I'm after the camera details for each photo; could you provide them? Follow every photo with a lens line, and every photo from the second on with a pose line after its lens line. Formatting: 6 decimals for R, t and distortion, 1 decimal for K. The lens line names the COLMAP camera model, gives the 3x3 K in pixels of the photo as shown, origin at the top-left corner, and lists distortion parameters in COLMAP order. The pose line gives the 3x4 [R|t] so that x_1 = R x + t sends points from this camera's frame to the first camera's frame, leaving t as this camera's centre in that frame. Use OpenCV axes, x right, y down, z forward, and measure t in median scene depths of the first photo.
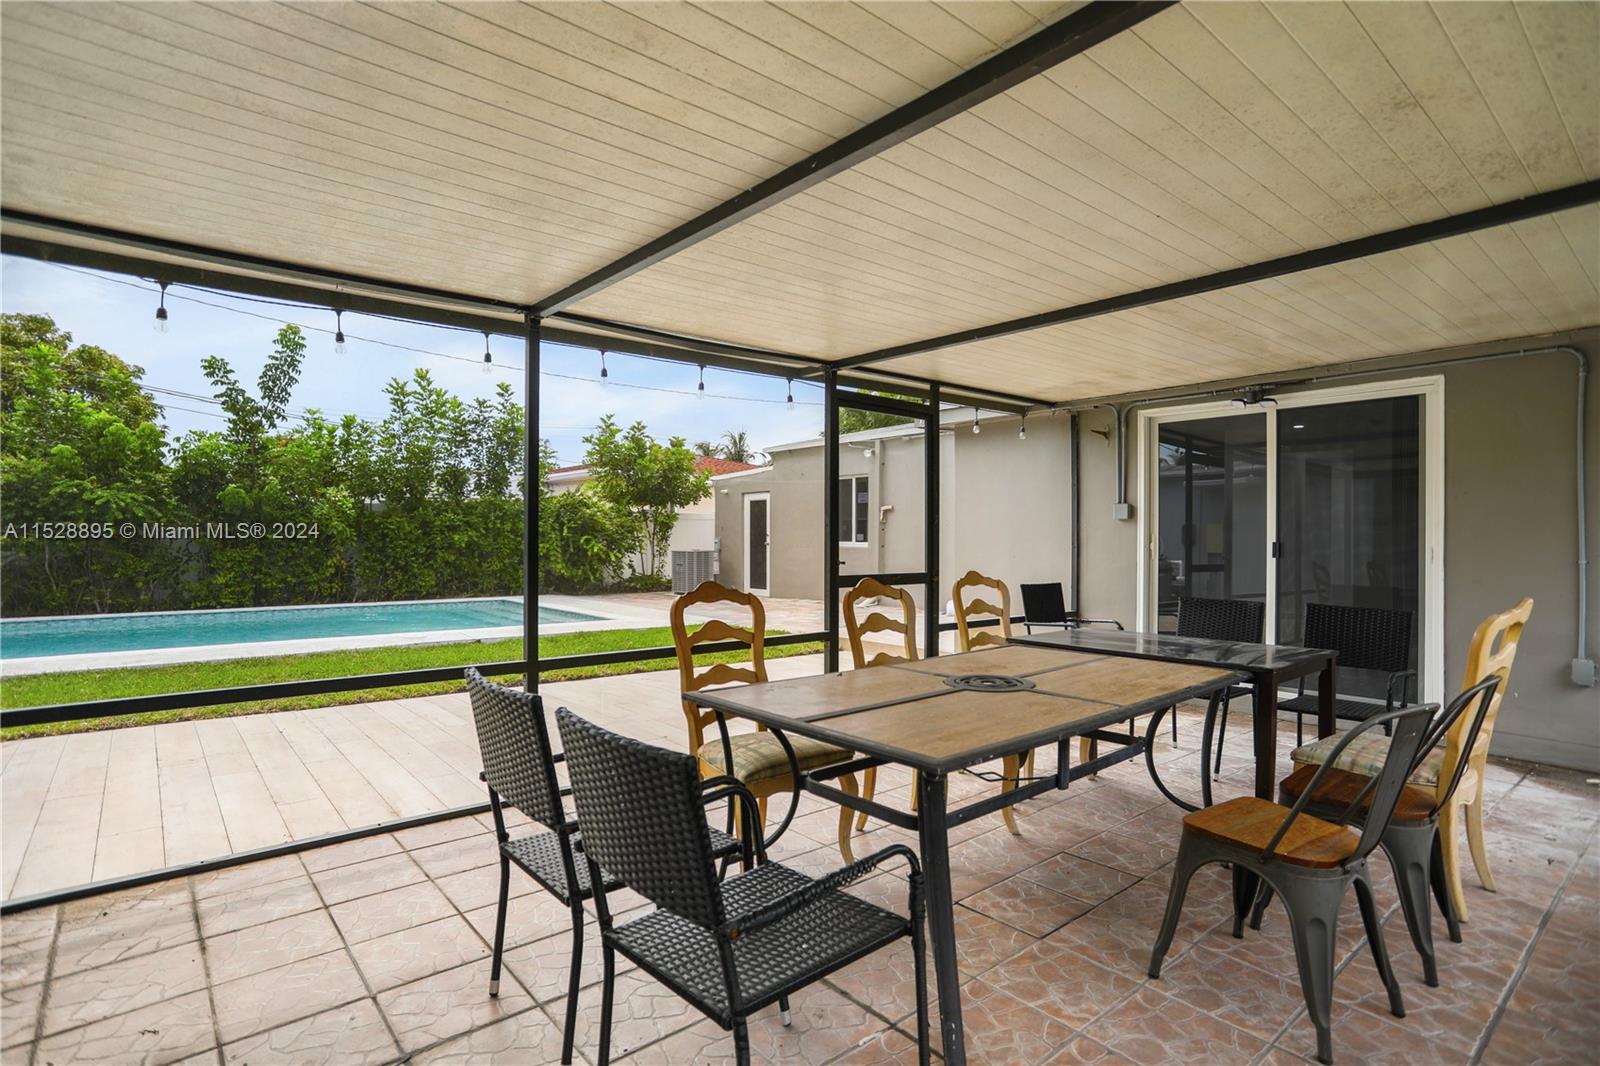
lens RADIAL K [[835.3, 0, 800.0], [0, 835.3, 533.0], [0, 0, 1]] dist [-0.000212, 0.000734]
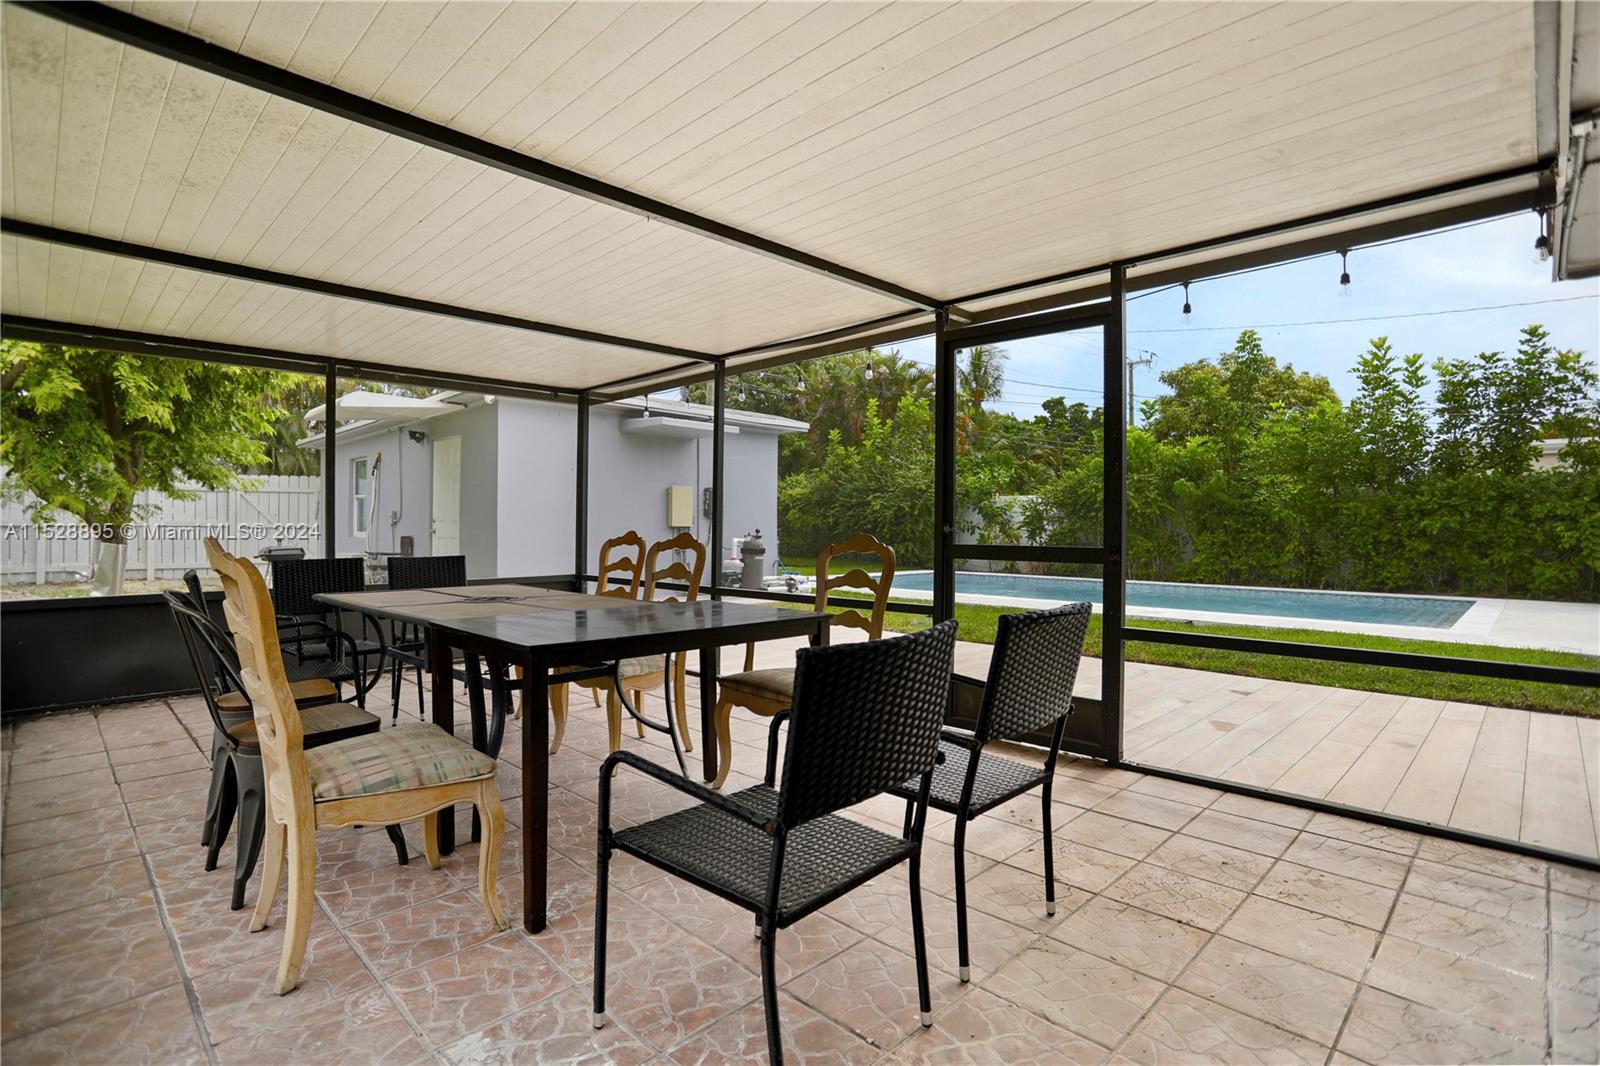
lens RADIAL K [[799.8, 0, 784.1], [0, 799.8, 546.1], [0, 0, 1]] dist [-0.056264, 0.029714]
pose [[0.042051, 0.025341, -0.998794, 1.187339], [-0.003587, 0.999676, 0.025212, 0.035162], [0.999109, 0.002522, 0.042128, 1.114392]]
